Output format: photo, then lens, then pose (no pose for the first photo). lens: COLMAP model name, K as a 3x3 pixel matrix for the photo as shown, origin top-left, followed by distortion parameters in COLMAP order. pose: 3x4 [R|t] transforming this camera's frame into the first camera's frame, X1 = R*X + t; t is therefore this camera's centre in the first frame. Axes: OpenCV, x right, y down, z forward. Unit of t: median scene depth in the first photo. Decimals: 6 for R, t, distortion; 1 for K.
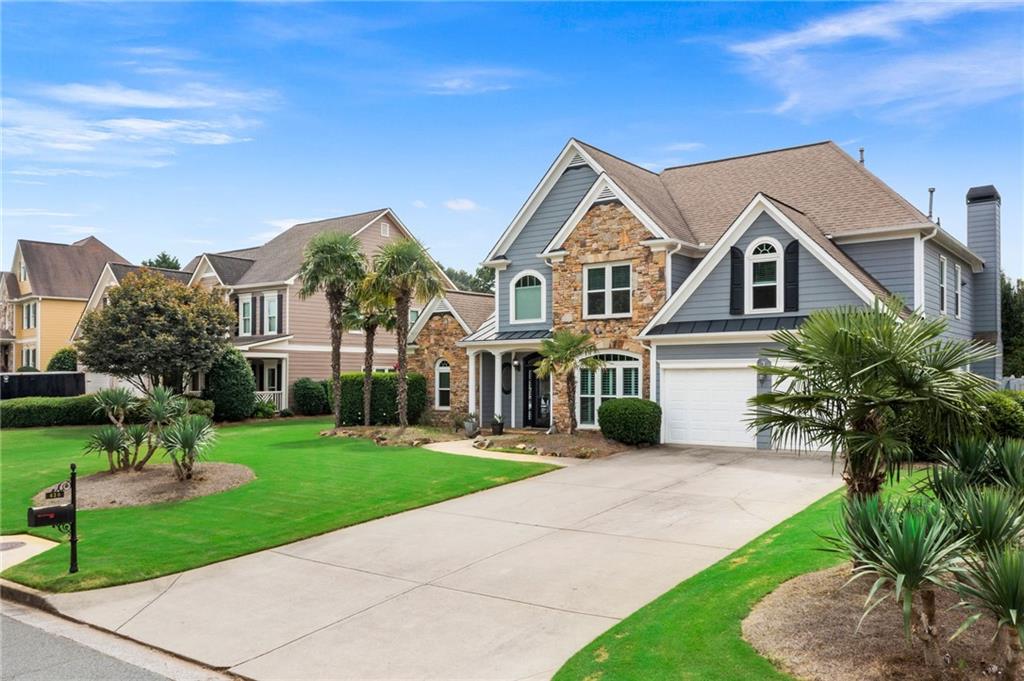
lens RADIAL K [[821.2, 0, 523.5], [0, 821.2, 394.2], [0, 0, 1]] dist [-0.010853, 0.018182]
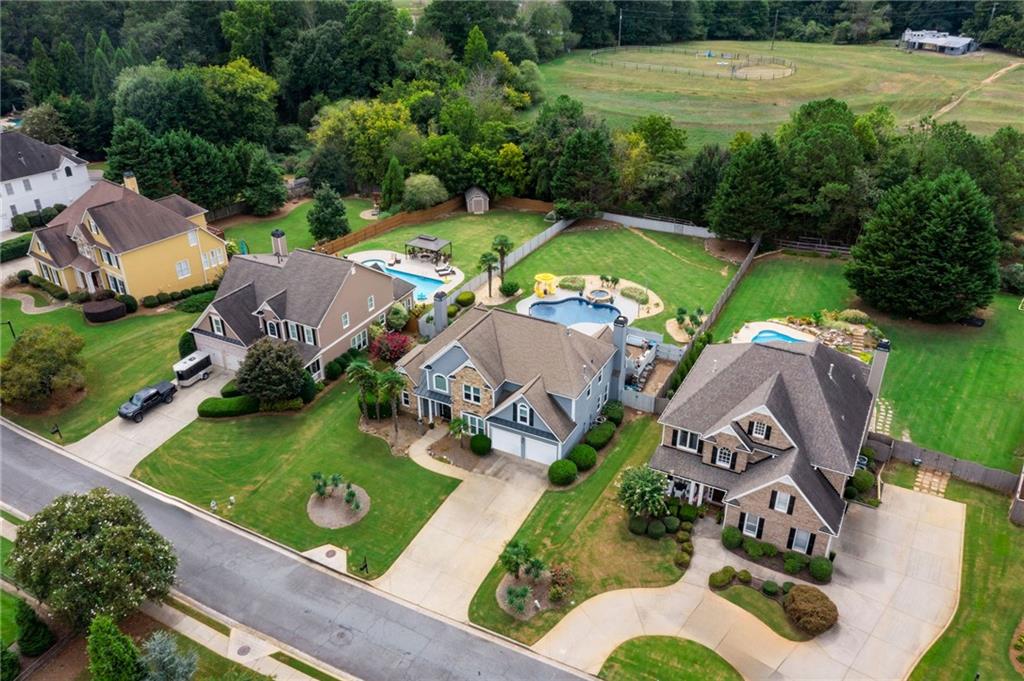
lens RADIAL K [[821.2, 0, 508.3], [0, 821.2, 342.0], [0, 0, 1]] dist [-0.010853, 0.018182]
pose [[0.988897, -0.082770, 0.123416, -0.100743], [0.012835, 0.874987, 0.483976, -1.613356], [-0.148046, -0.477018, 0.866335, -1.310374]]
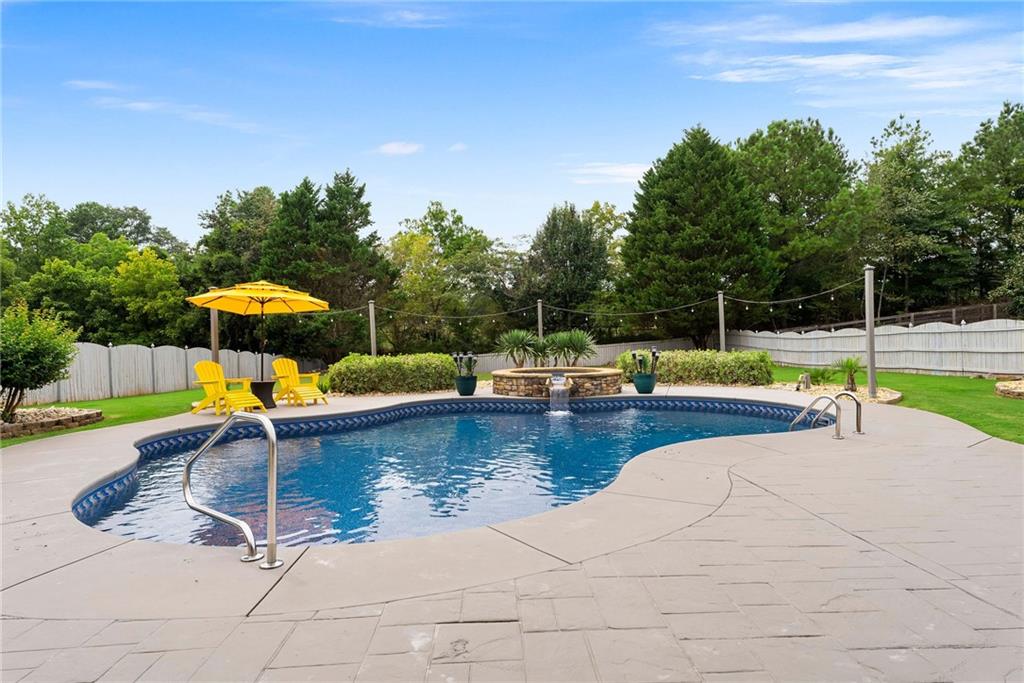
lens RADIAL K [[559.3, 0, 507.8], [0, 559.3, 344.4], [0, 0, 1]] dist [-0.003045, 0.000265]
pose [[0.791242, -0.022219, 0.611100, 0.456952], [0.022818, 0.999716, 0.006804, 0.002592], [-0.611078, 0.008560, 0.791524, 1.656505]]
